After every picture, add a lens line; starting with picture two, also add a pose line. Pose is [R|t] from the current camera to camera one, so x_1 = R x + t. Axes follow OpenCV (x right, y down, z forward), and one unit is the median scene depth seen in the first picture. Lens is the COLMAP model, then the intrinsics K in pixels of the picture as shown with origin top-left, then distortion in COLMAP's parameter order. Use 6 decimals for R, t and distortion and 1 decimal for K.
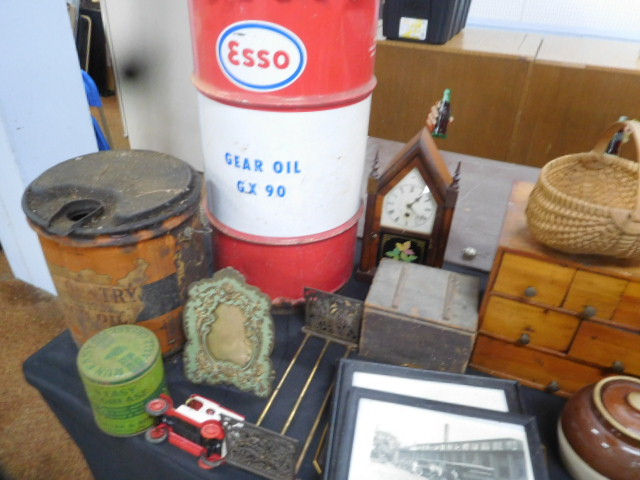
lens RADIAL K [[512.3, 0, 314.2], [0, 512.3, 250.4], [0, 0, 1]] dist [0.021111, -0.001411]
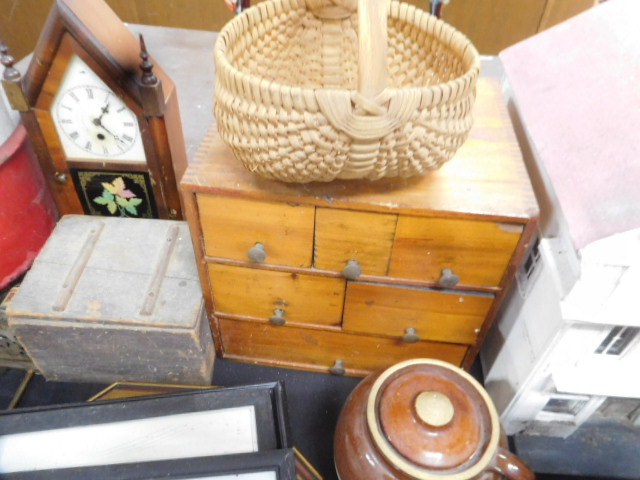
lens RADIAL K [[512.3, 0, 314.2], [0, 512.3, 250.4], [0, 0, 1]] dist [0.021111, -0.001411]
pose [[0.960419, -0.188167, 0.205397, 0.347216], [0.148066, 0.969412, 0.195746, -0.025285], [-0.235947, -0.157586, 0.958903, 0.409341]]
